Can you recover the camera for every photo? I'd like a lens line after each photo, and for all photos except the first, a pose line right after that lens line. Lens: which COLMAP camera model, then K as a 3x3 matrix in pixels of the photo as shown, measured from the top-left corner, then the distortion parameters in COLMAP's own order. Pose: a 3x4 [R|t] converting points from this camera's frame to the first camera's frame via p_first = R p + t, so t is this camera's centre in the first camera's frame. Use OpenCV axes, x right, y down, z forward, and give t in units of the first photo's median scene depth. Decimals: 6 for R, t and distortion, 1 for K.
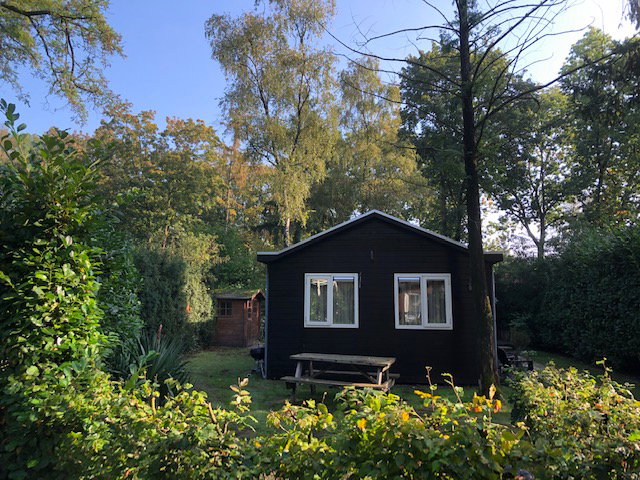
lens RADIAL K [[534.3, 0, 348.4], [0, 534.3, 239.5], [0, 0, 1]] dist [0.009647, 0.004079]
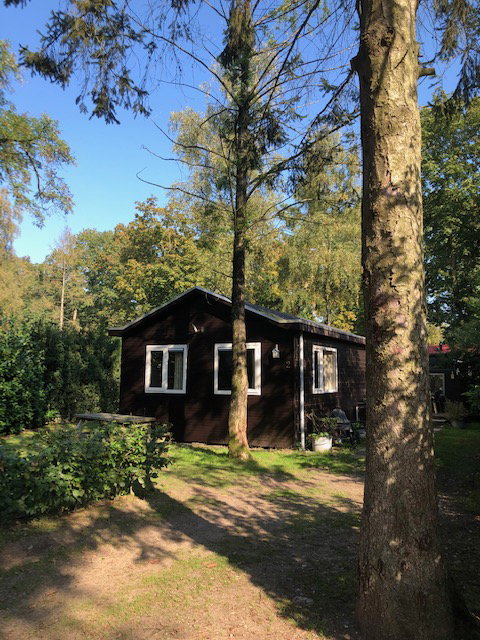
lens RADIAL K [[523.0, 0, 240.0], [0, 523.0, 320.0], [0, 0, 1]] dist [0.167747, -0.323453]
pose [[0.948642, -0.033246, -0.314600, 0.468379], [0.036856, 0.999305, 0.005534, 0.011145], [0.314198, -0.016844, 0.949208, 0.001564]]
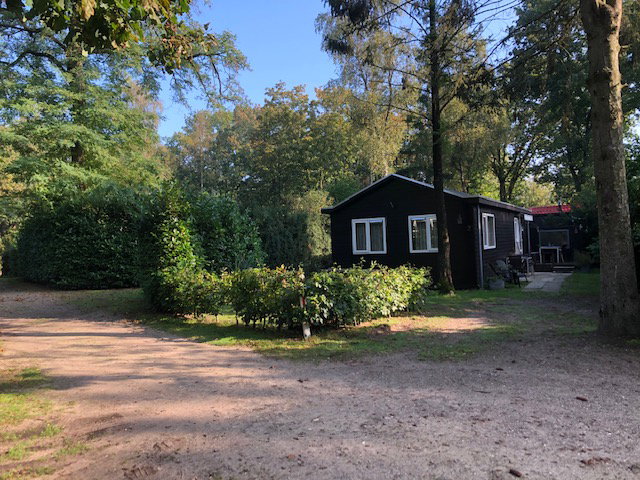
lens RADIAL K [[503.7, 0, 320.0], [0, 503.7, 240.0], [0, 0, 1]] dist [0.003134, -0.012244]
pose [[0.927838, -0.047160, -0.369991, 0.363728], [0.090456, 0.990812, 0.100547, -0.029796], [0.361849, -0.126759, 0.923578, -0.355287]]
